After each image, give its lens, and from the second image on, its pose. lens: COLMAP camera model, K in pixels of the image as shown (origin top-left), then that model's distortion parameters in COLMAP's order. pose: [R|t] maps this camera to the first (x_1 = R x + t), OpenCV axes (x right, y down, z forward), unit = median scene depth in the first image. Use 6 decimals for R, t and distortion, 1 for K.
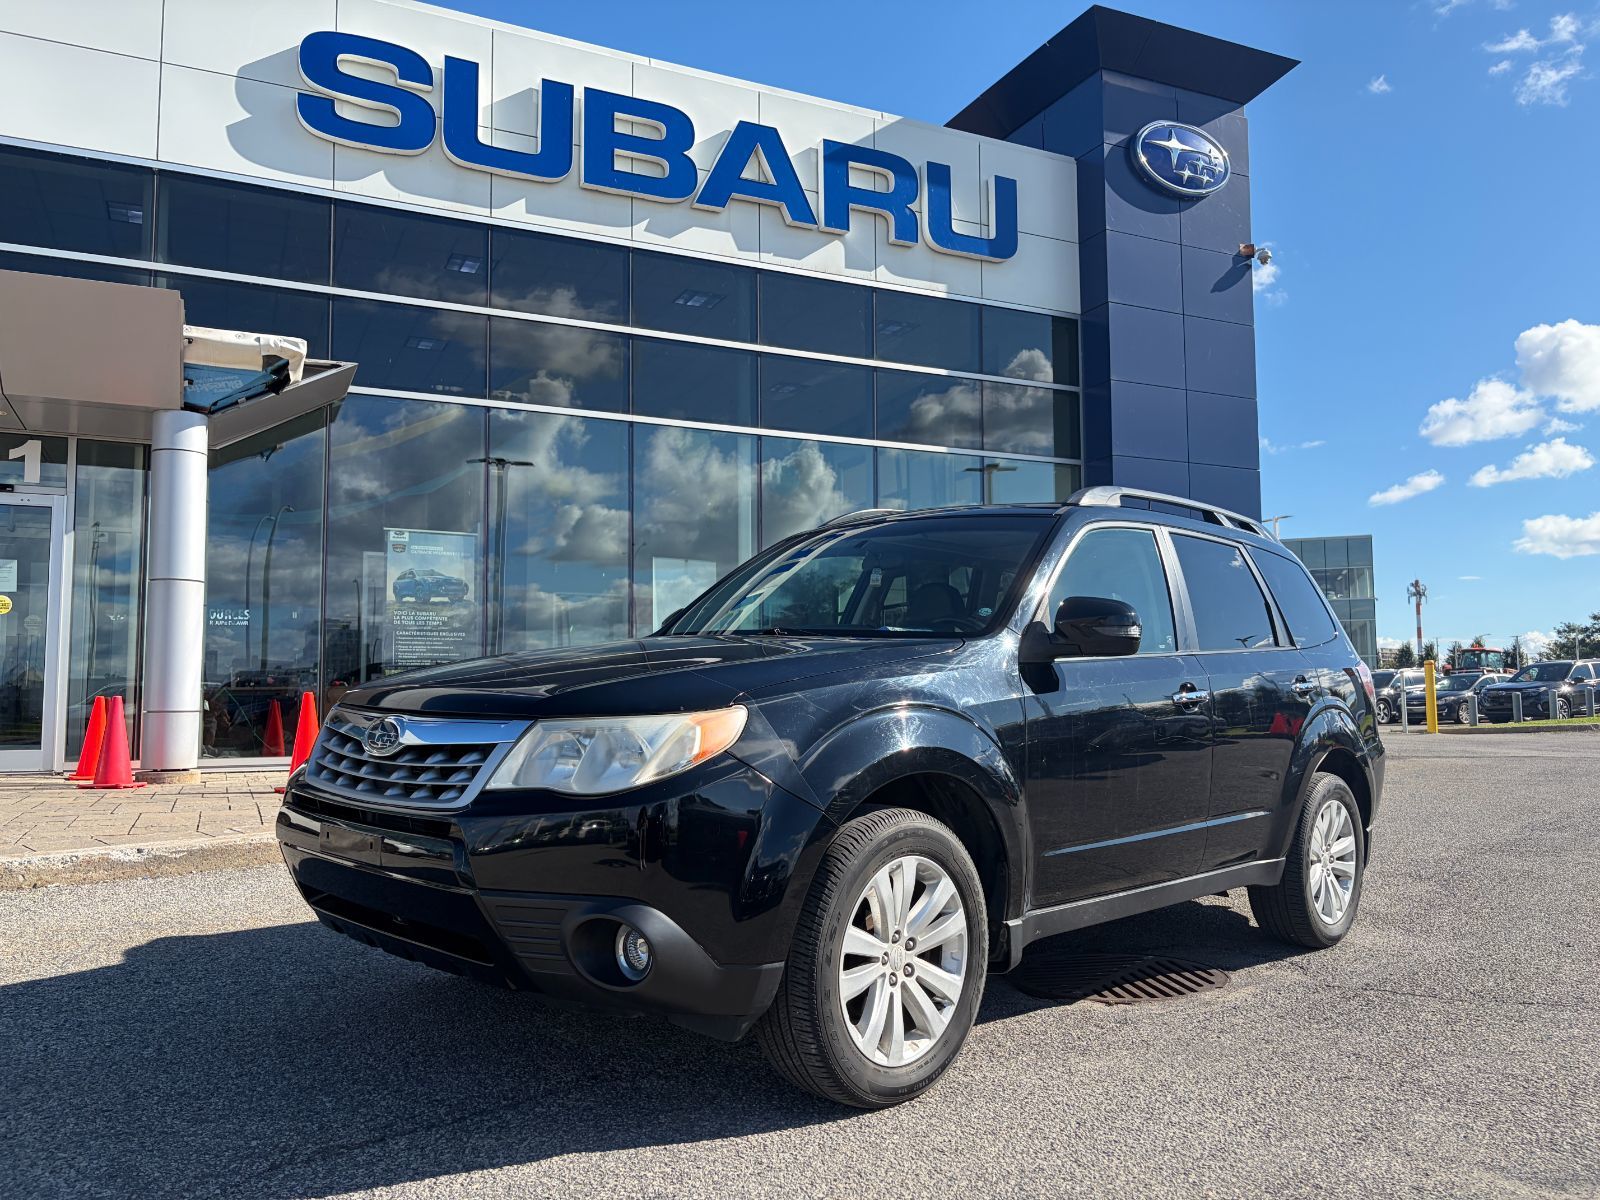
lens RADIAL K [[1217.4, 0, 795.4], [0, 1217.4, 611.4], [0, 0, 1]] dist [0.008606, -0.011283]
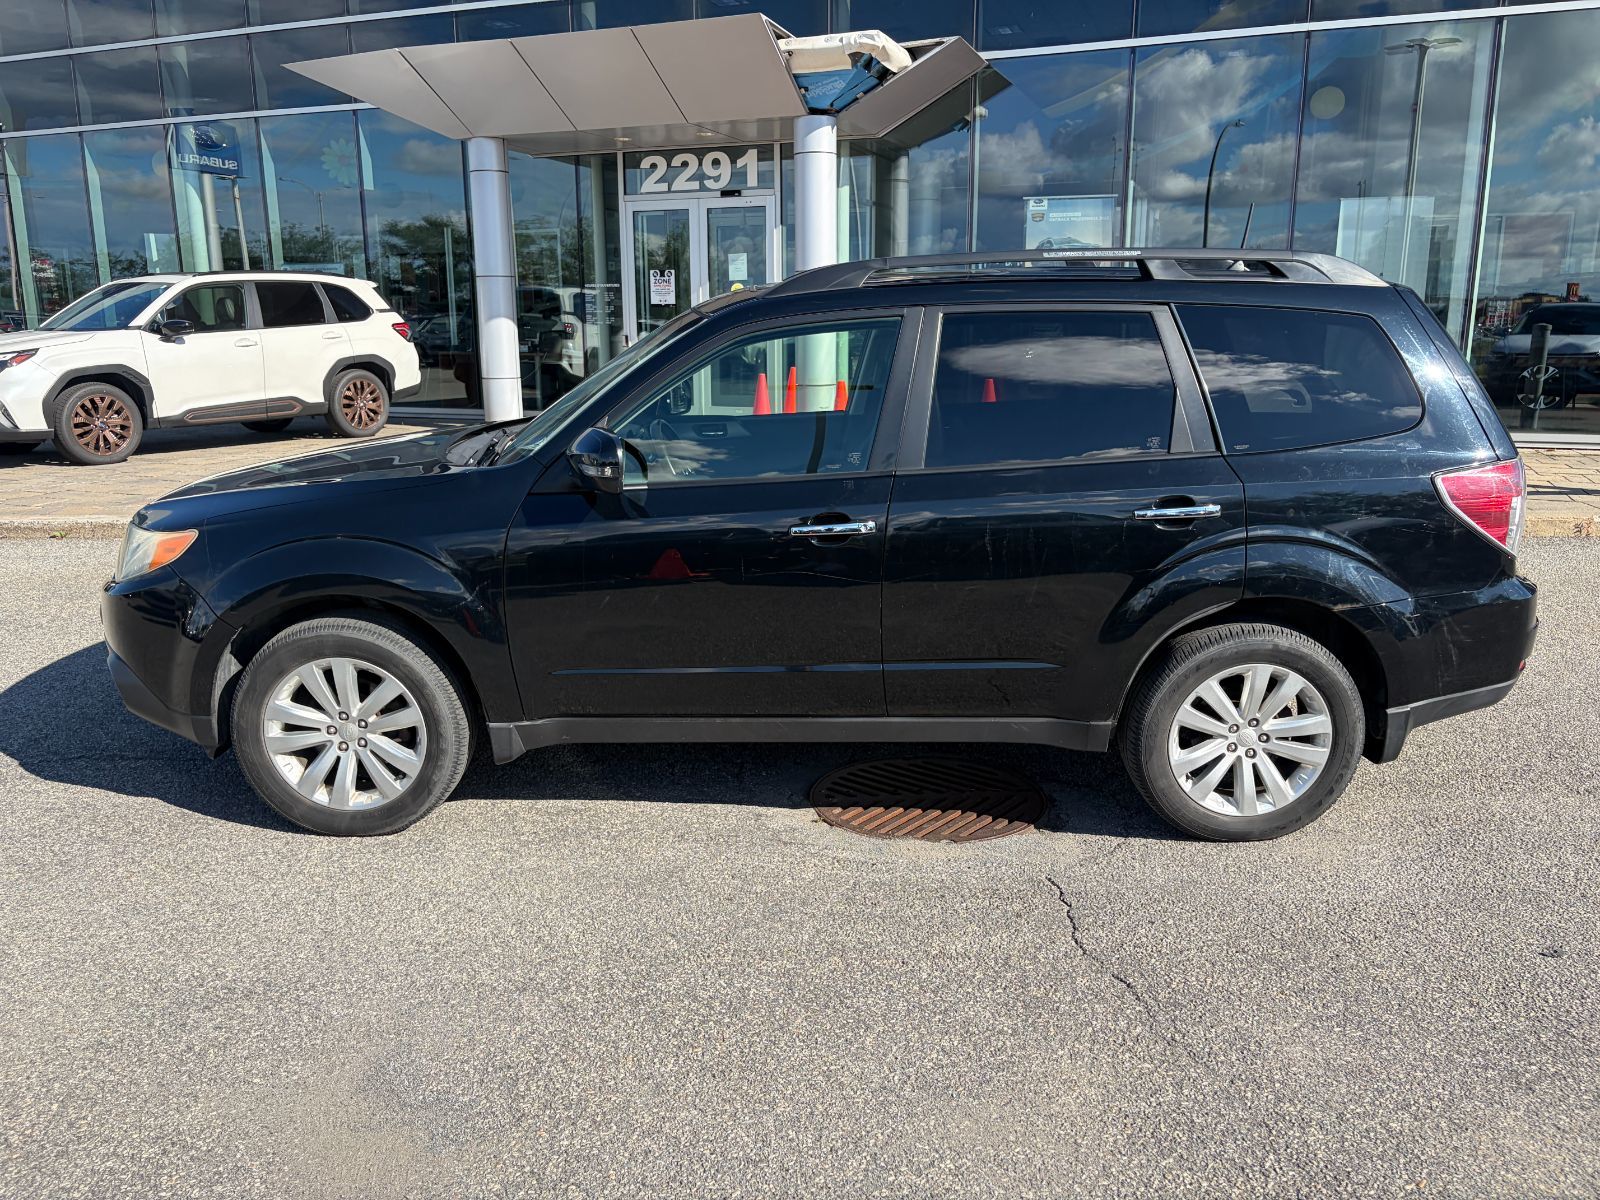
lens RADIAL K [[1173.4, 0, 800.0], [0, 1173.4, 600.0], [0, 0, 1]] dist [0.031145, -0.000938]
pose [[0.692554, 0.171515, -0.700679, 0.448786], [0.053327, 0.956492, 0.286842, -0.061431], [0.719392, -0.236019, 0.653277, 0.208561]]
